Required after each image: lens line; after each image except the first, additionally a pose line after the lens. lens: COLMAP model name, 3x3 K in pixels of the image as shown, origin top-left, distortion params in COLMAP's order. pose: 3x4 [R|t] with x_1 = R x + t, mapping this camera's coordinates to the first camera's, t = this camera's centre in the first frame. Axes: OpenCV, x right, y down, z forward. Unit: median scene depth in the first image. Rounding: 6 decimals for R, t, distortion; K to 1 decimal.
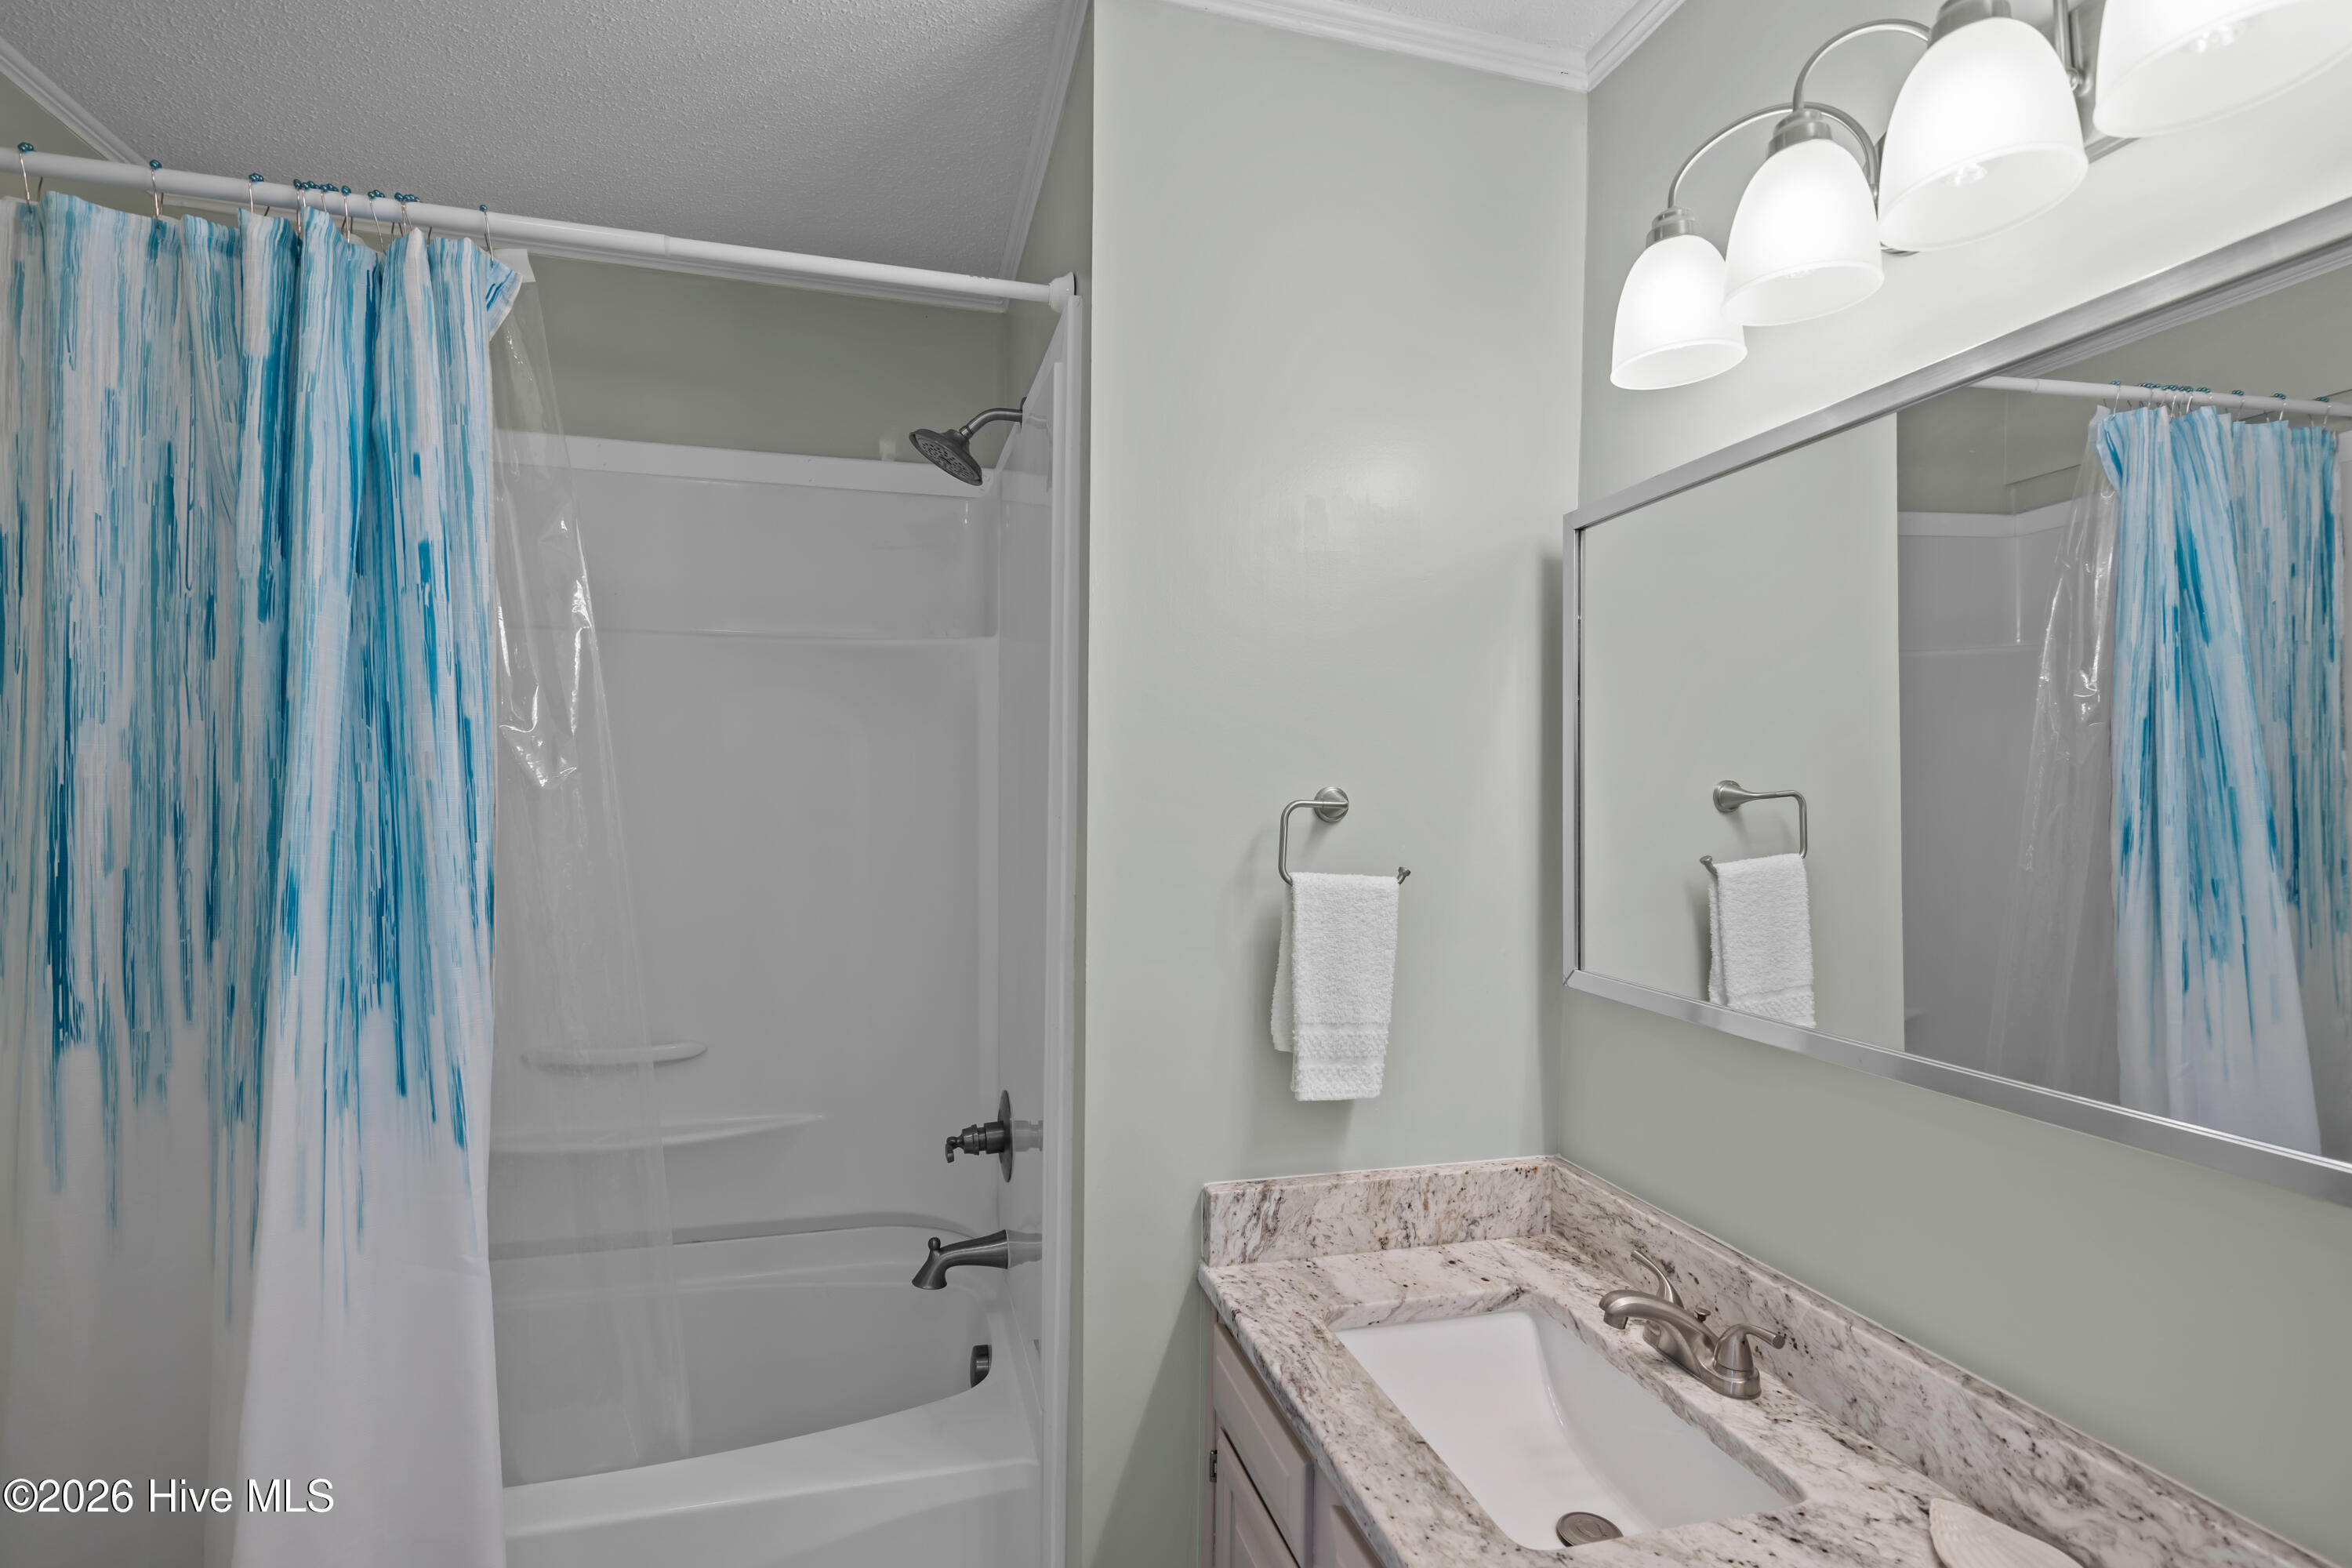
lens RADIAL K [[1073.8, 0, 1172.8], [0, 1073.8, 788.8], [0, 0, 1]] dist [-0.021457, -0.000058]
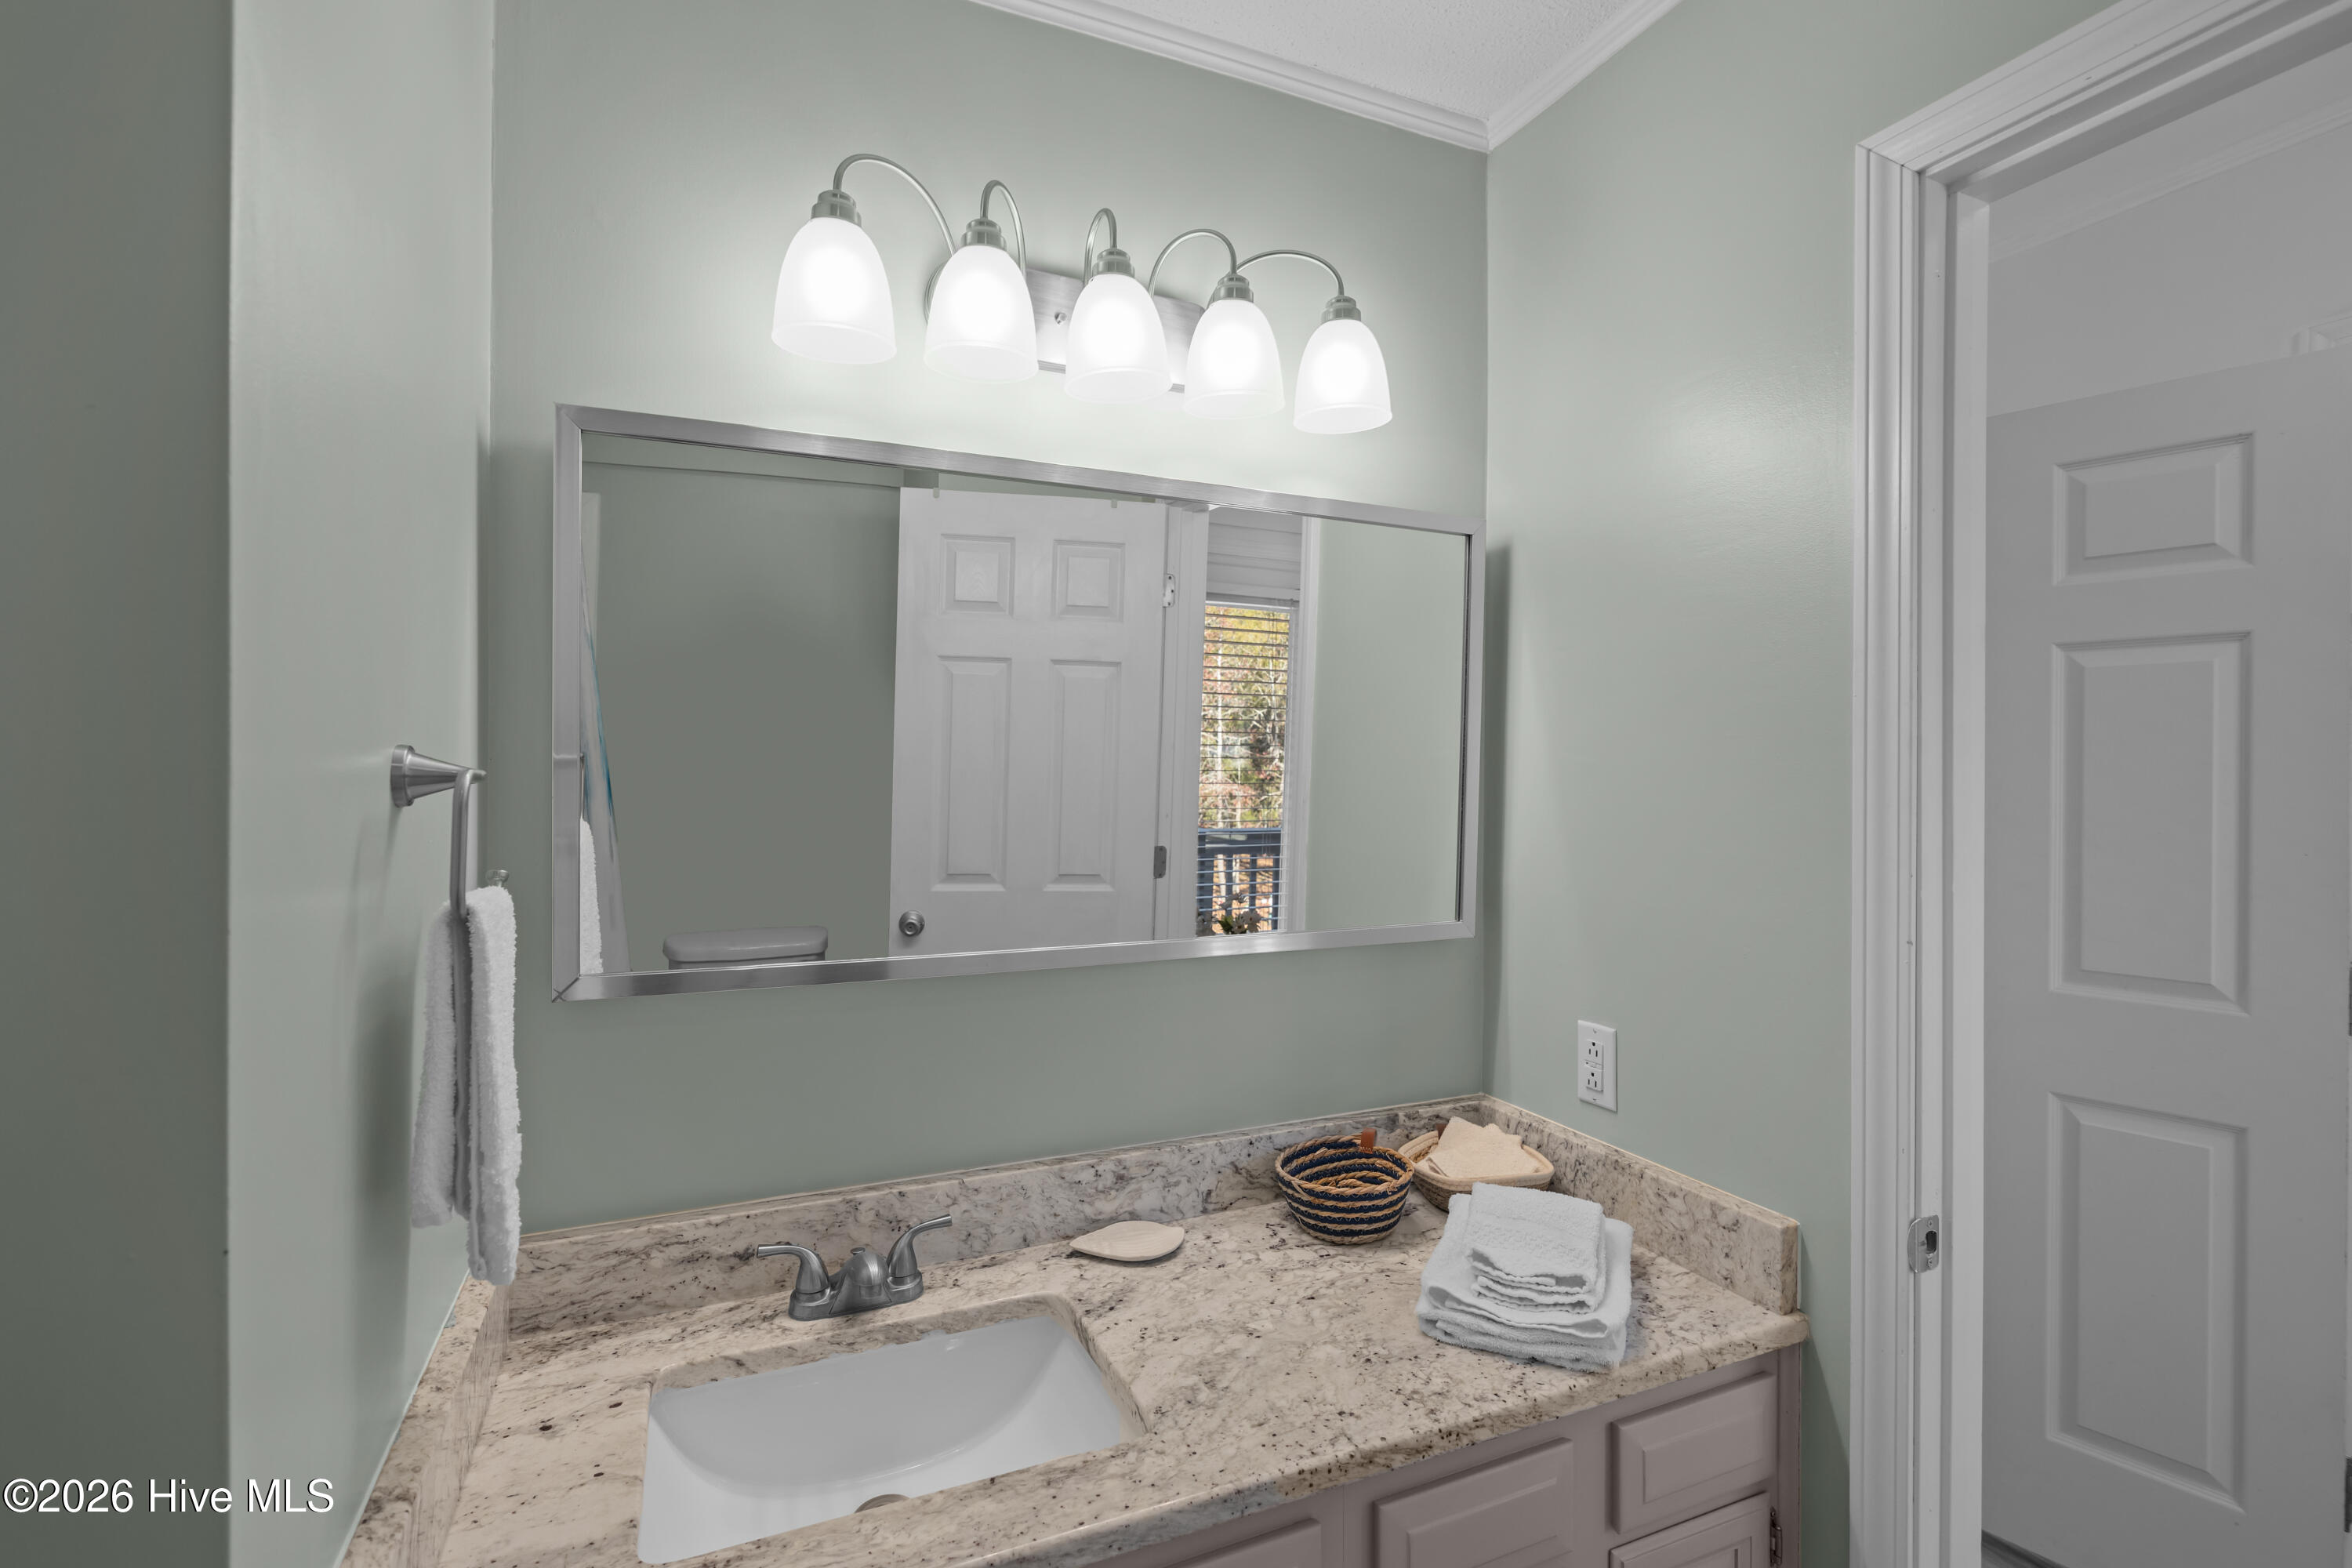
lens RADIAL K [[1073.8, 0, 1173.3], [0, 1073.8, 778.8], [0, 0, 1]] dist [-0.021457, -0.000058]
pose [[-0.161759, -0.021099, 0.986605, -0.588634], [-0.011883, 0.999741, 0.019432, 0.009220], [-0.986759, -0.008581, -0.161968, 0.901975]]
